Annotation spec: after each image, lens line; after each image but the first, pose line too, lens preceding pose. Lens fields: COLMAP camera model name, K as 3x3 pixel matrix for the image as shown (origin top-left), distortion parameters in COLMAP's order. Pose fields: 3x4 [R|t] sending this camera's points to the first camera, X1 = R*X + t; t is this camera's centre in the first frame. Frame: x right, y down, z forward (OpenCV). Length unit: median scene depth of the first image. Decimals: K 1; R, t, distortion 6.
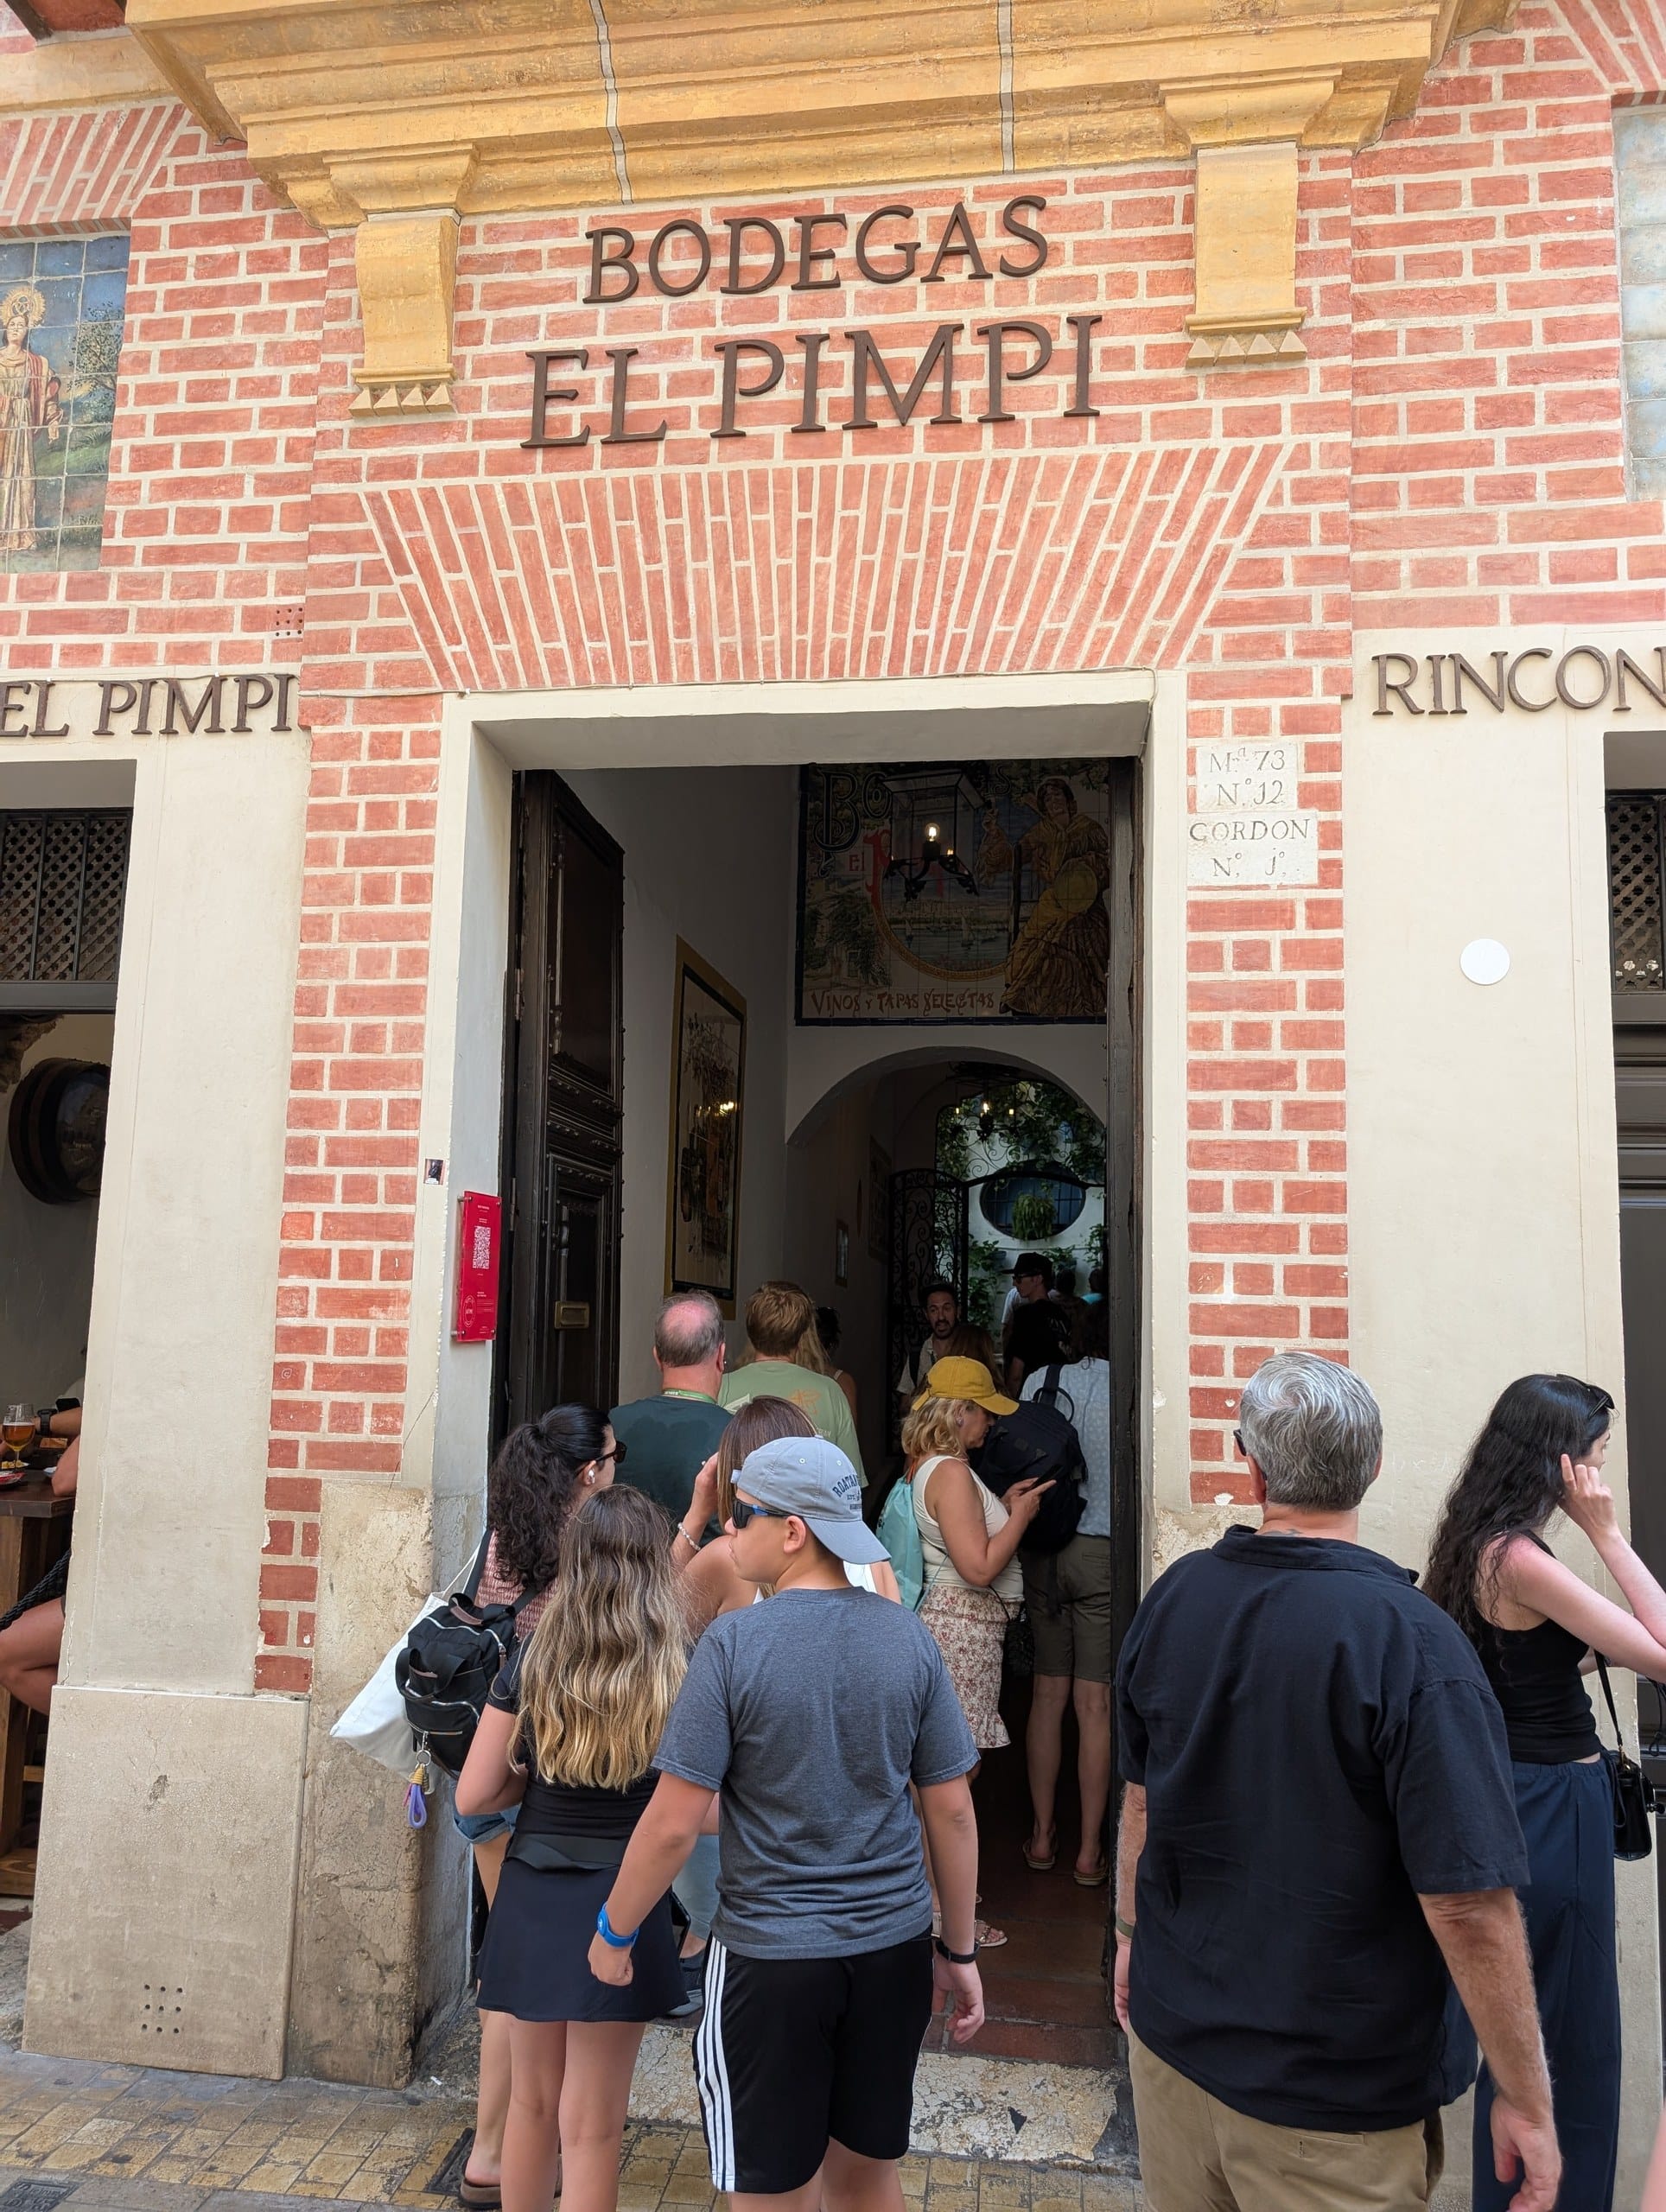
lens RADIAL K [[1788.6, 0, 833.7], [0, 1788.6, 1115.1], [0, 0, 1]] dist [-0.005143, 0.007273]
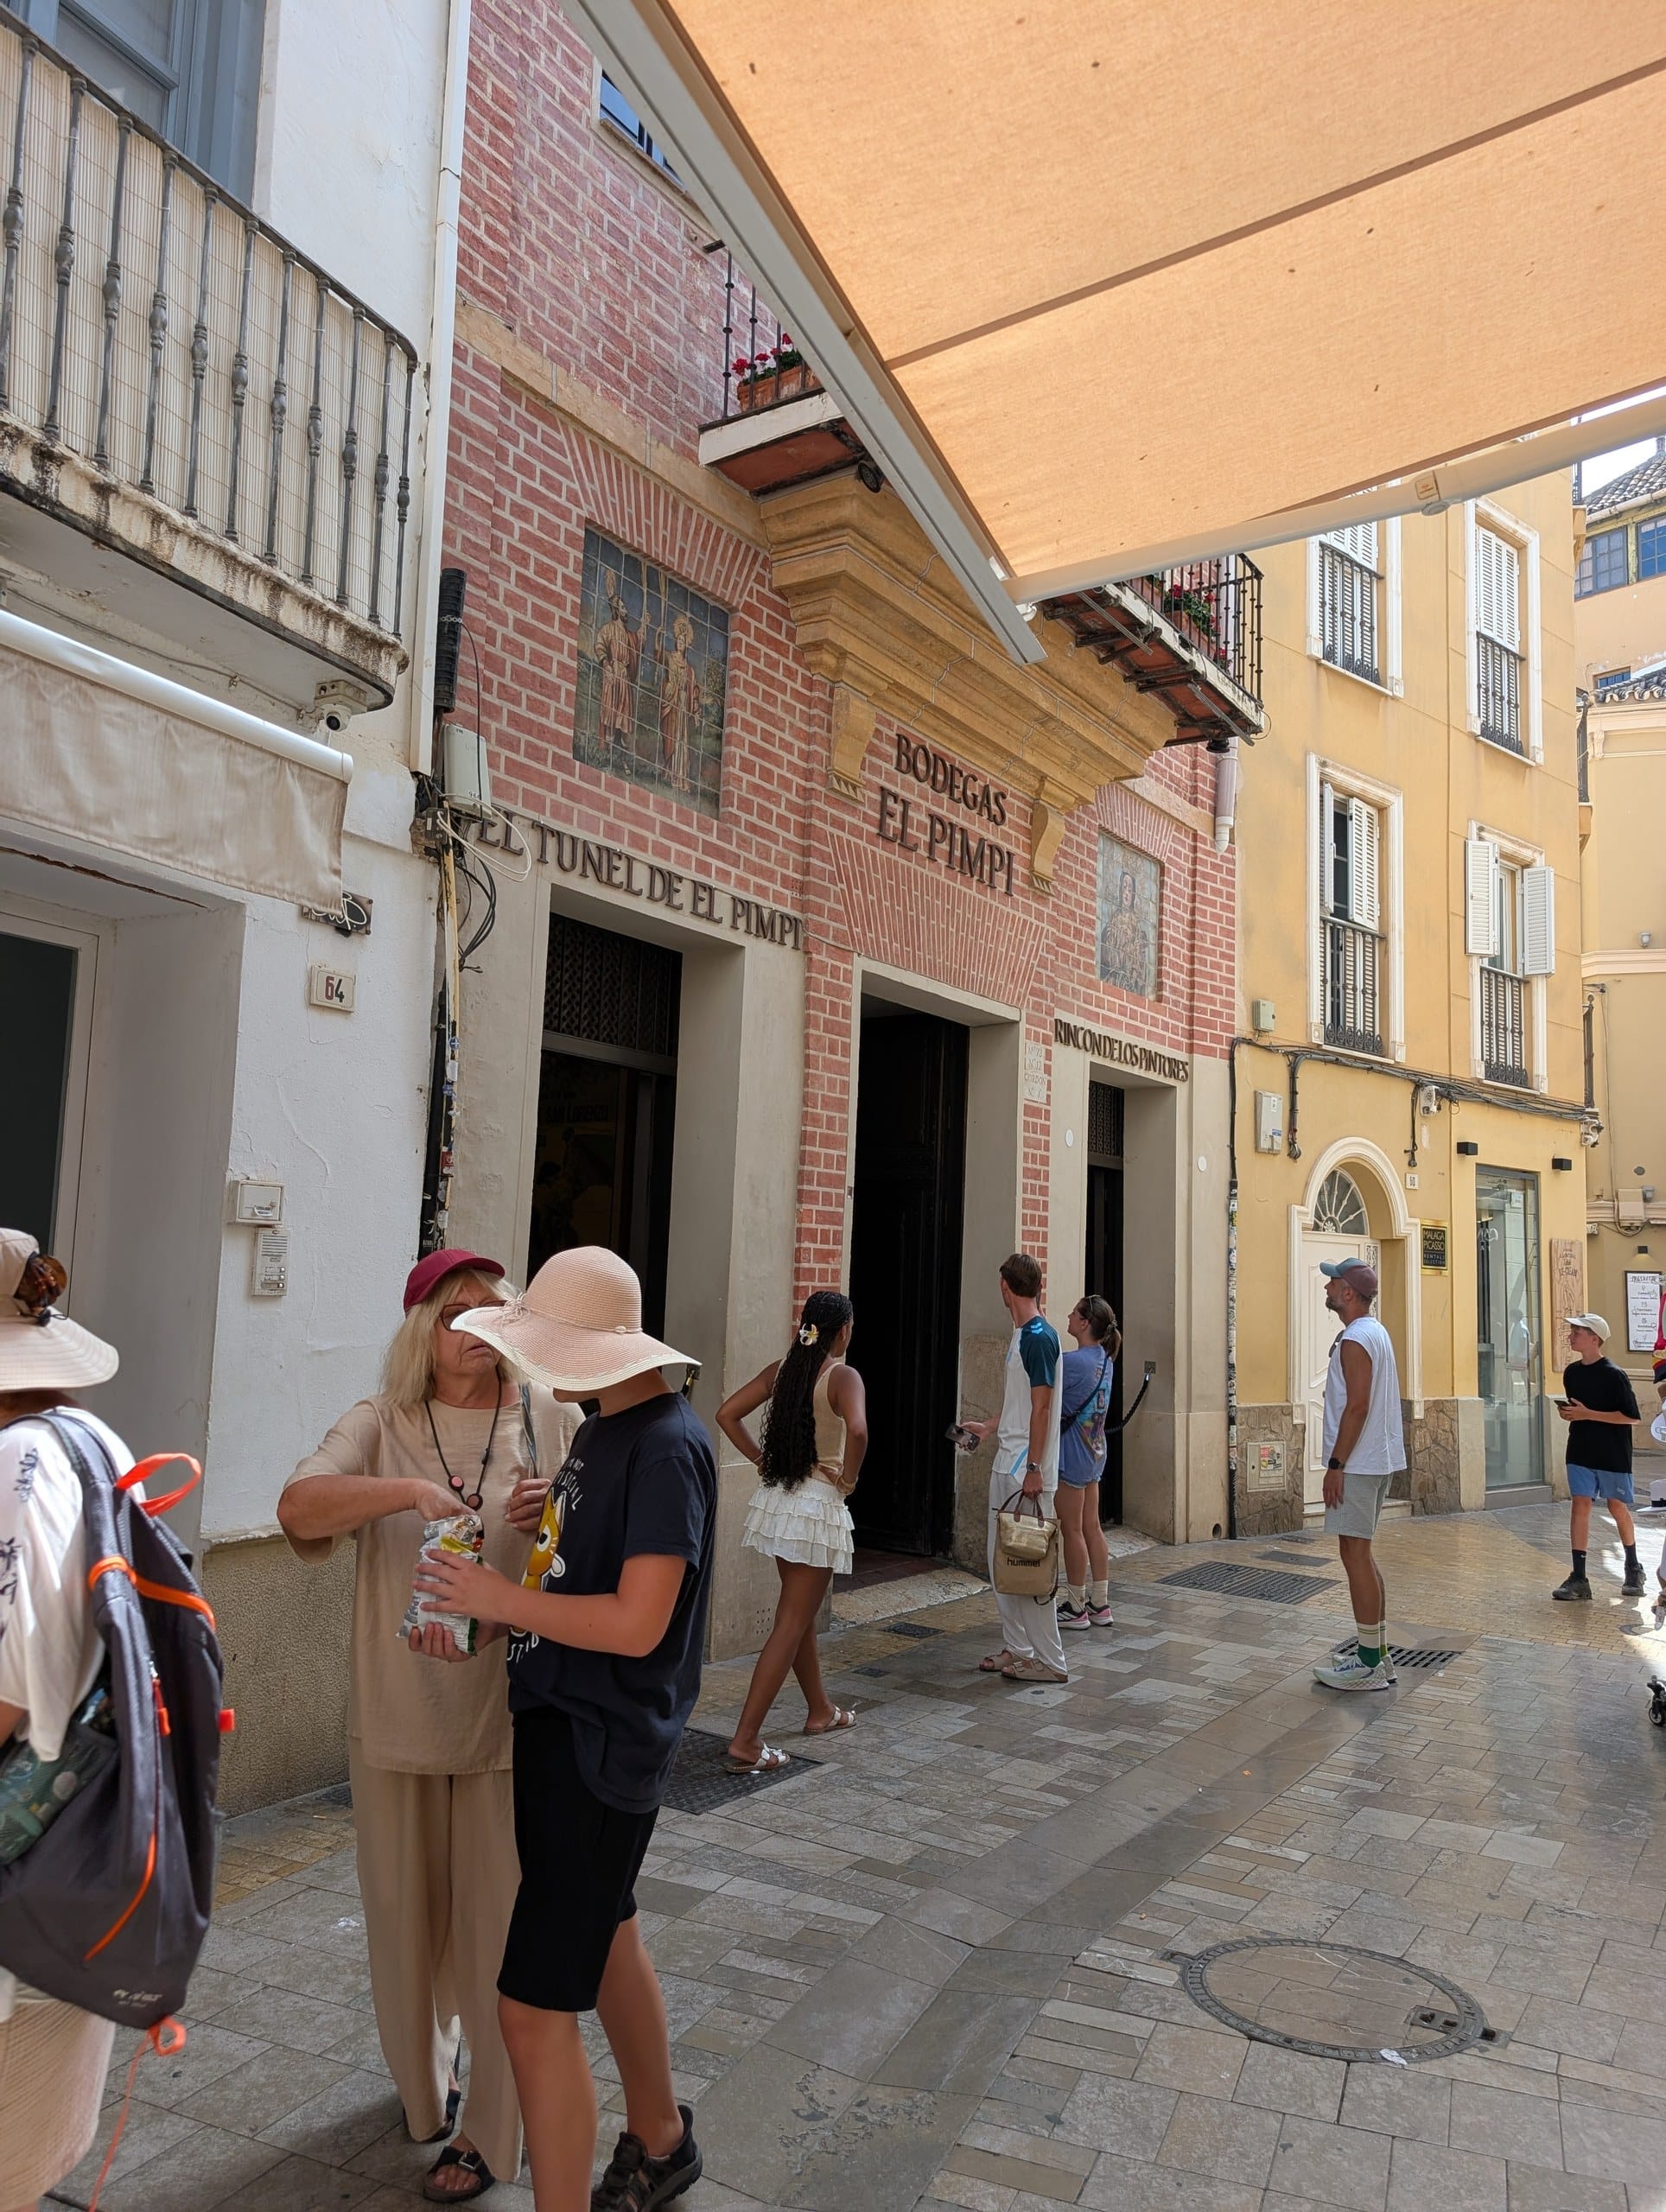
lens RADIAL K [[1690.6, 0, 833.0], [0, 1690.6, 1106.0], [0, 0, 1]] dist [0.064073, 0.000903]
pose [[0.404578, 0.083148, 0.910716, -1.952221], [-0.140419, 0.989697, -0.027979, -0.010163], [-0.903659, -0.116562, 0.412085, 0.229292]]
